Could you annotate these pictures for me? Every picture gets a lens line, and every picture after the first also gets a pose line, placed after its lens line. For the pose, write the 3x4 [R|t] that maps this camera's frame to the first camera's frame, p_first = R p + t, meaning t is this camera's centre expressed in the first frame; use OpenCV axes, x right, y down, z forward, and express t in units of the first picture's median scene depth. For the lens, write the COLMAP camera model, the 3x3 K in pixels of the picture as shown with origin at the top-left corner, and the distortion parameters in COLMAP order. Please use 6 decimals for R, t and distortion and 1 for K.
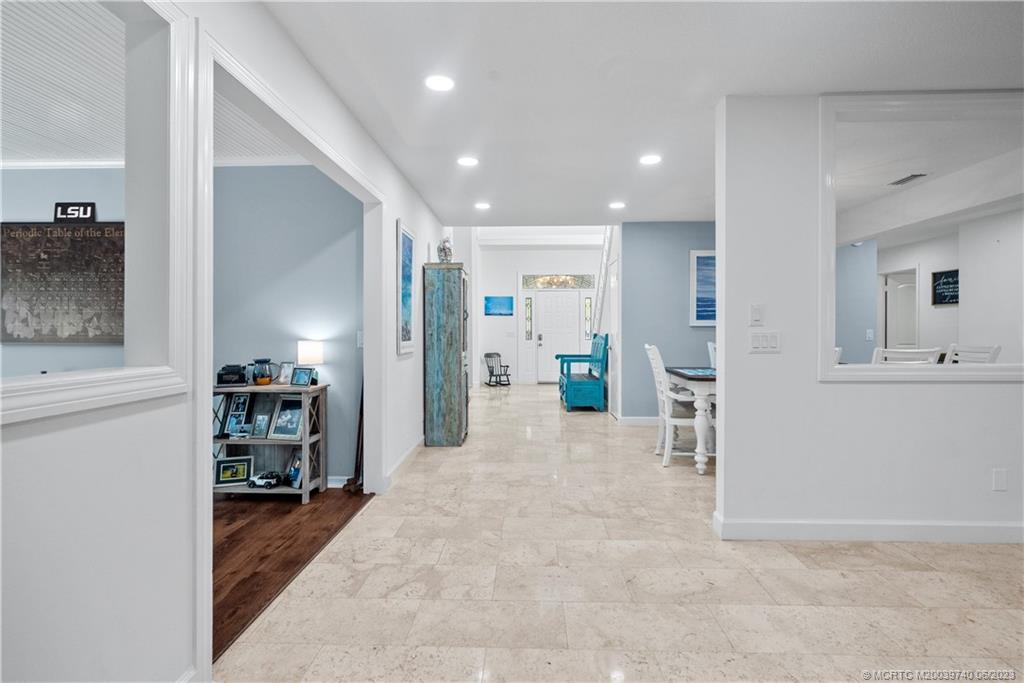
lens RADIAL K [[477.6, 0, 531.7], [0, 477.6, 330.3], [0, 0, 1]] dist [-0.001549, 0.002482]
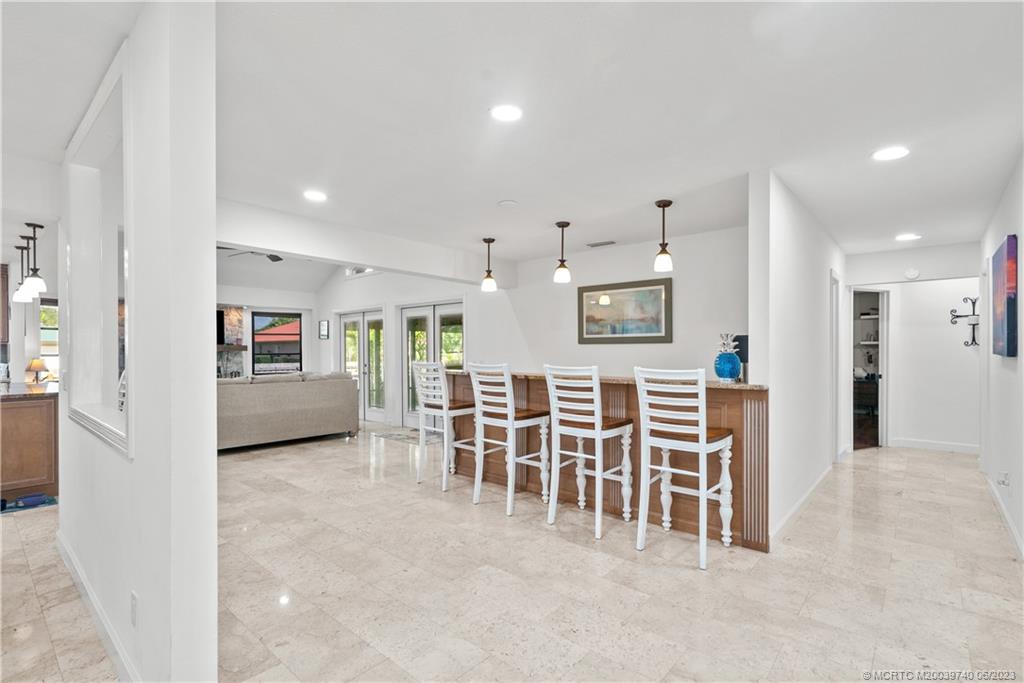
lens RADIAL K [[477.6, 0, 501.8], [0, 477.6, 348.5], [0, 0, 1]] dist [-0.001549, 0.002482]
pose [[-0.752793, 0.002446, 0.658253, -0.160543], [0.001677, 0.999997, -0.001797, -0.034048], [-0.658255, -0.000249, -0.752795, 0.811364]]
